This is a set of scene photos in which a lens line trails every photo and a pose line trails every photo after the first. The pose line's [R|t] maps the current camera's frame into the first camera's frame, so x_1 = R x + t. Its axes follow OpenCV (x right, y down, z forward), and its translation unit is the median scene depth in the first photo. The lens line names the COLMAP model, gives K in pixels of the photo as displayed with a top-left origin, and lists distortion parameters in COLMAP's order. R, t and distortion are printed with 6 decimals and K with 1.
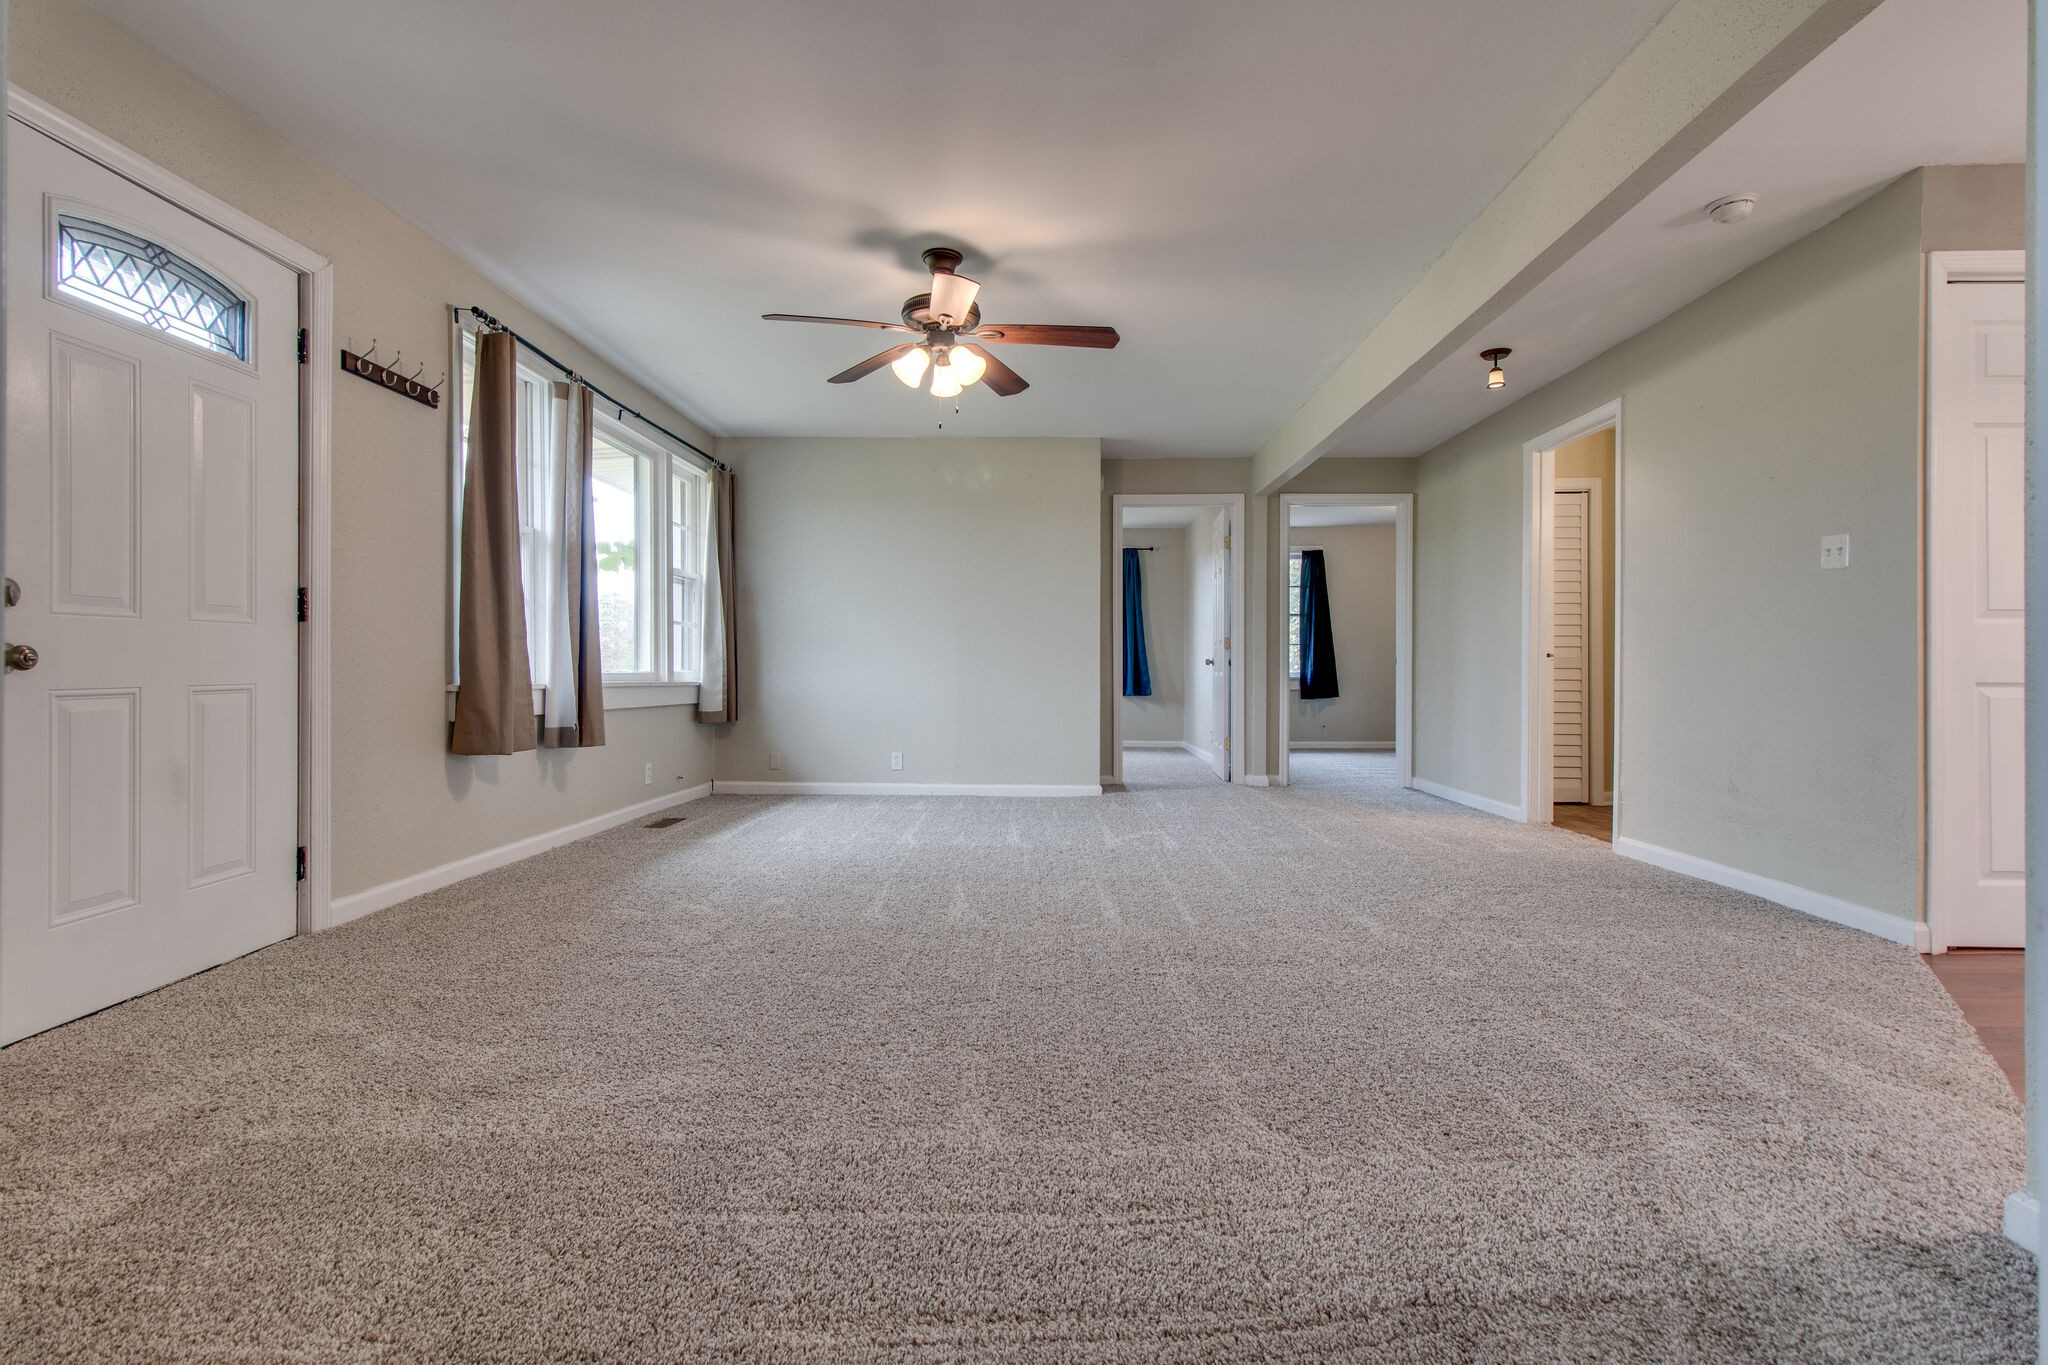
lens RADIAL K [[949.5, 0, 1015.3], [0, 949.5, 671.7], [0, 0, 1]] dist [-0.000499, 0.000206]
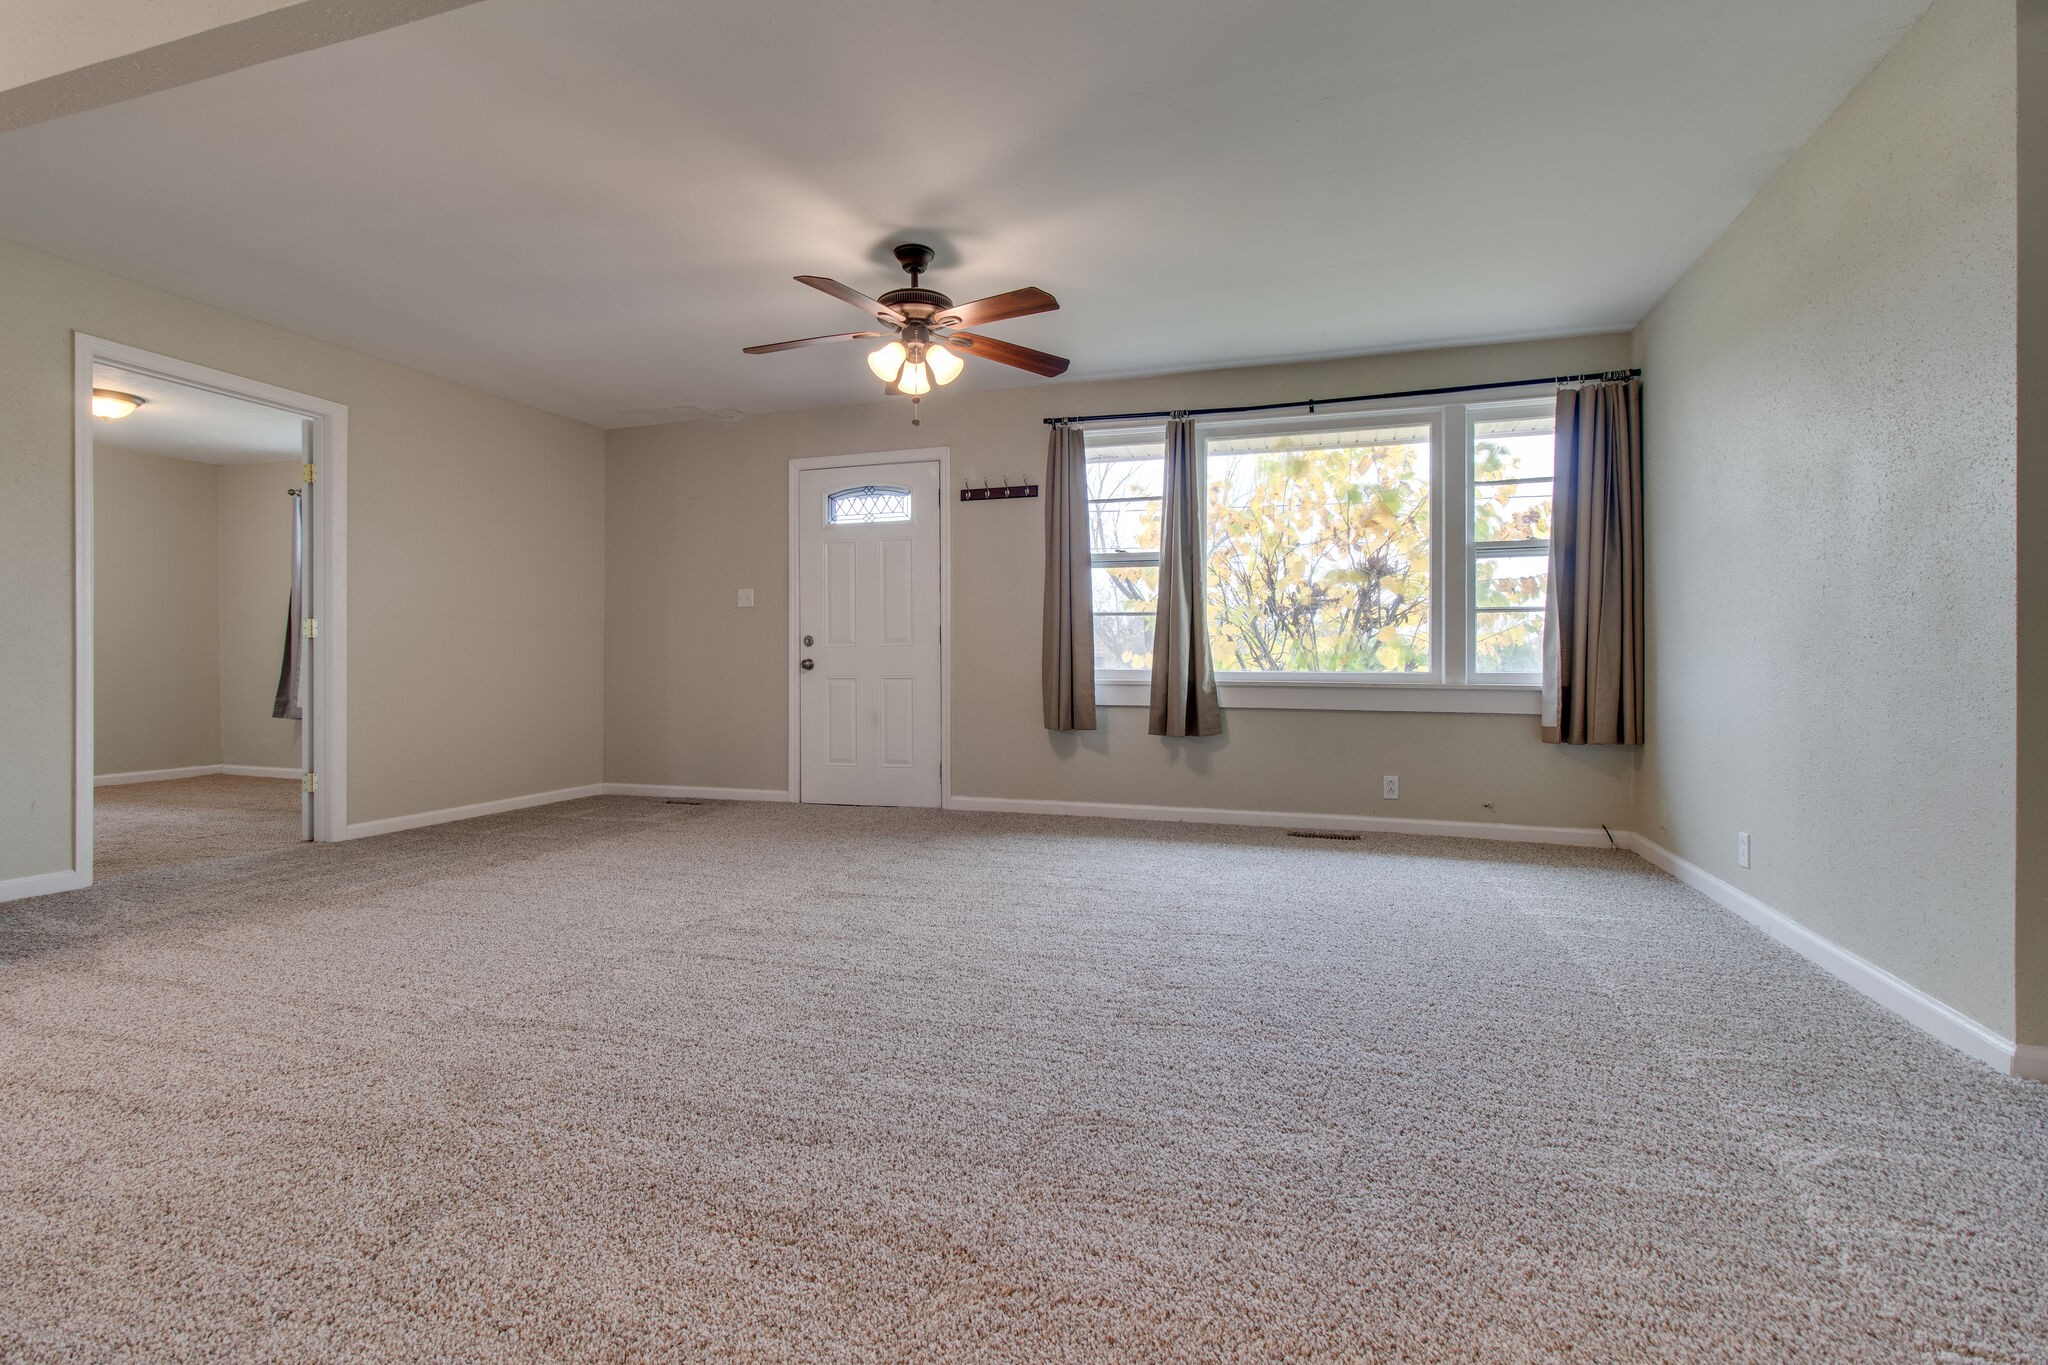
lens RADIAL K [[949.5, 0, 1015.3], [0, 949.5, 671.7], [0, 0, 1]] dist [-0.000499, 0.000206]
pose [[-0.280608, 0.001011, -0.959822, 0.849014], [-0.002983, 0.999994, 0.001925, -0.000555], [0.959818, 0.003403, -0.280604, 1.384556]]
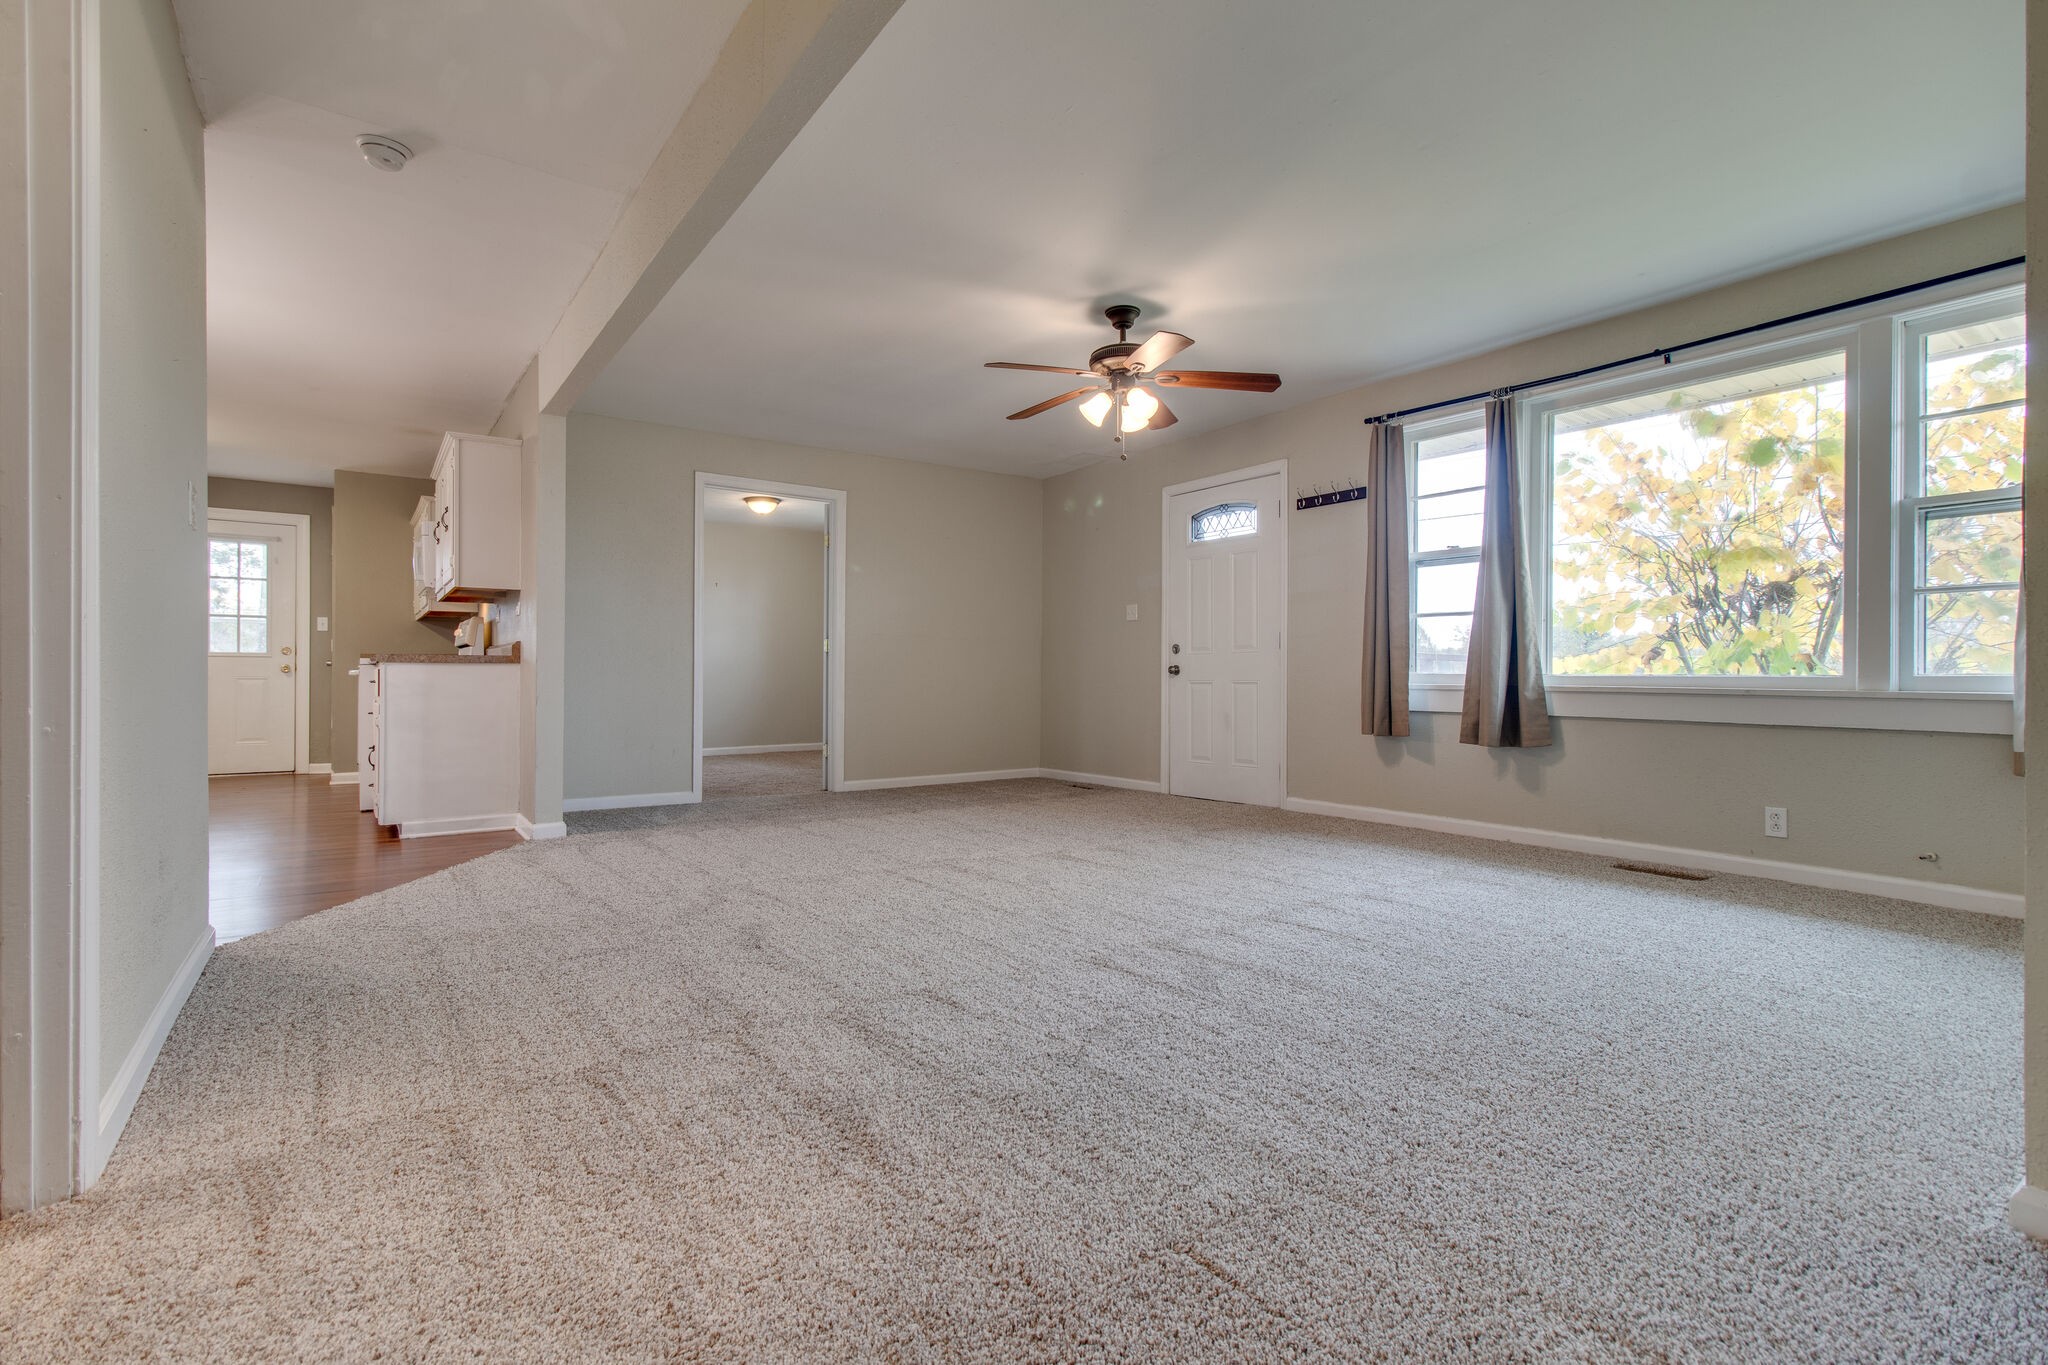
lens RADIAL K [[946.3, 0, 1013.6], [0, 946.3, 680.2], [0, 0, 1]] dist [0.000769, 0.000893]
pose [[-0.796577, -0.004364, -0.604521, 0.723288], [-0.006298, 0.999980, 0.001080, 0.010461], [0.604504, 0.004668, -0.796589, 1.841936]]
